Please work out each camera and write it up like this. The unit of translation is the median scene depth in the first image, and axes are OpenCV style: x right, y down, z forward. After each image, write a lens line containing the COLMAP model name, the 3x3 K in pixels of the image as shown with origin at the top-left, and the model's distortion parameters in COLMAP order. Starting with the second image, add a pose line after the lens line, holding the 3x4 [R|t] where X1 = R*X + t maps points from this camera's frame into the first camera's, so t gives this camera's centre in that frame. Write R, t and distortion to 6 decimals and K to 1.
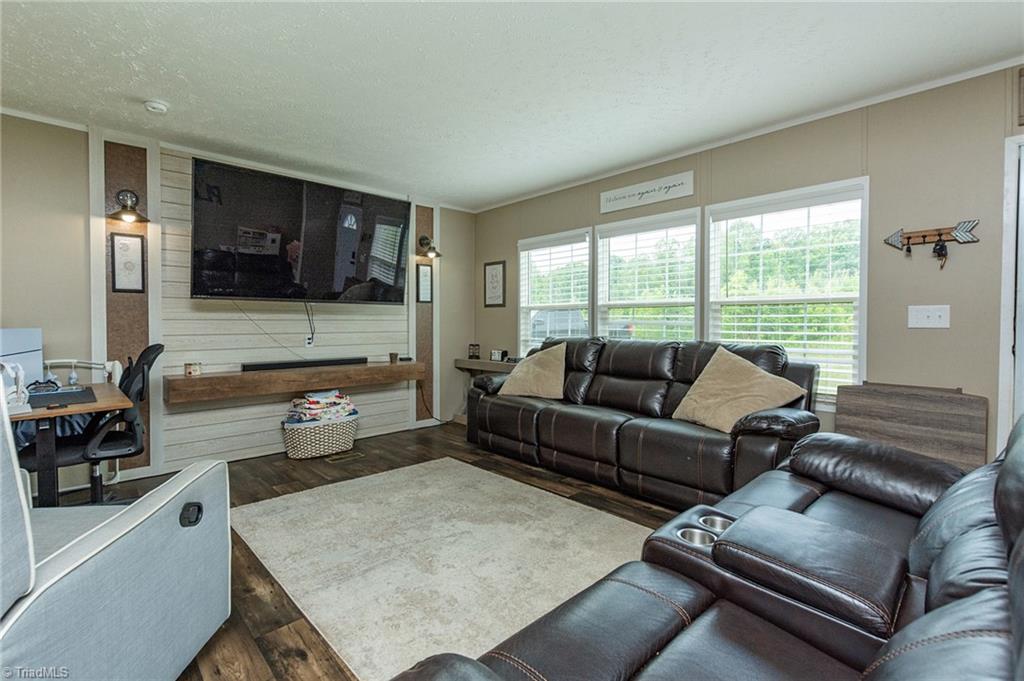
lens RADIAL K [[457.8, 0, 512.2], [0, 457.8, 326.9], [0, 0, 1]] dist [0.002144, 0.000012]
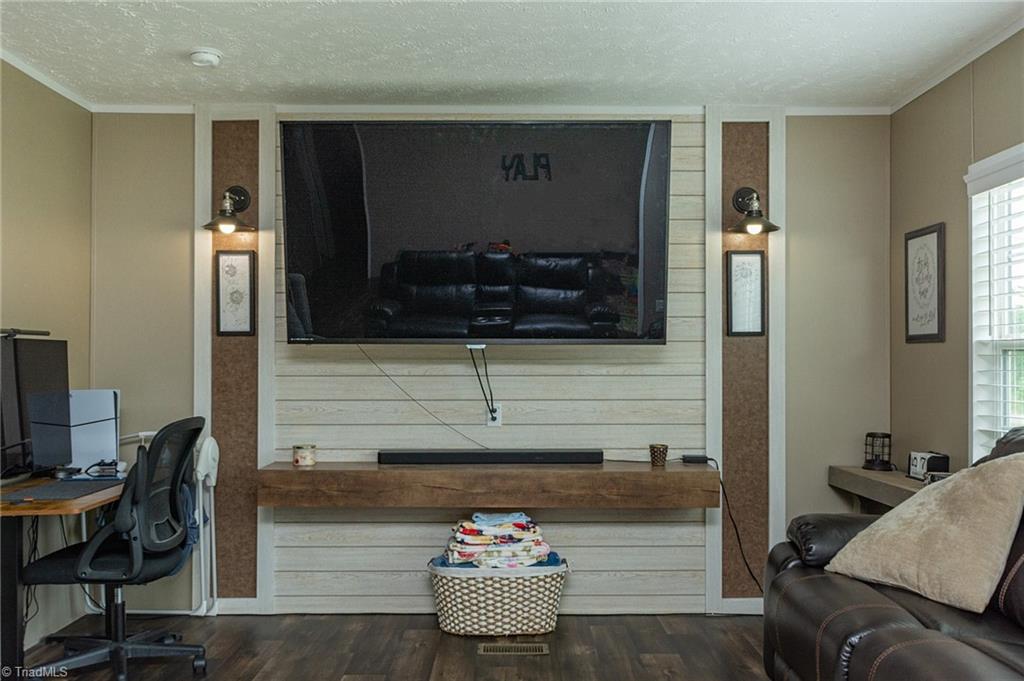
lens RADIAL K [[892.8, 0, 518.6], [0, 892.8, 351.0], [0, 0, 1]] dist [-0.000489, -0.000505]
pose [[0.732308, -0.006797, -0.680939, 0.358730], [-0.005879, 0.999850, -0.016303, -0.033009], [0.680948, 0.015942, 0.732158, 0.307202]]
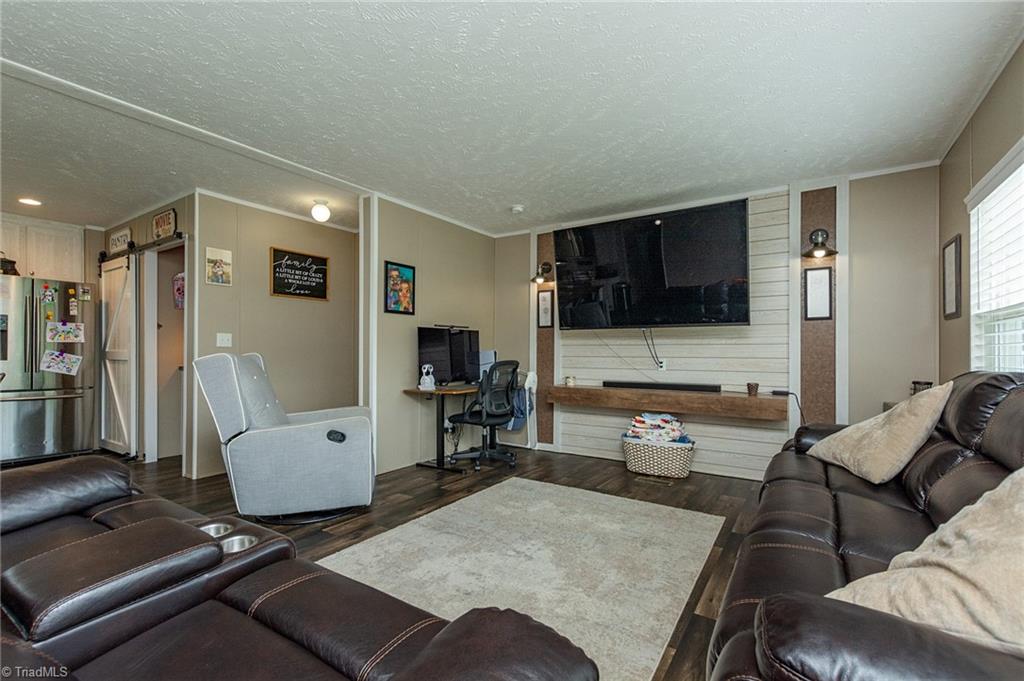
lens RADIAL K [[457.8, 0, 515.5], [0, 457.8, 344.9], [0, 0, 1]] dist [0.002144, 0.000012]
pose [[0.230803, -0.011714, -0.972930, 0.615106], [-0.008568, 0.999864, -0.014071, 0.003935], [0.972963, 0.011584, 0.230671, 0.529812]]
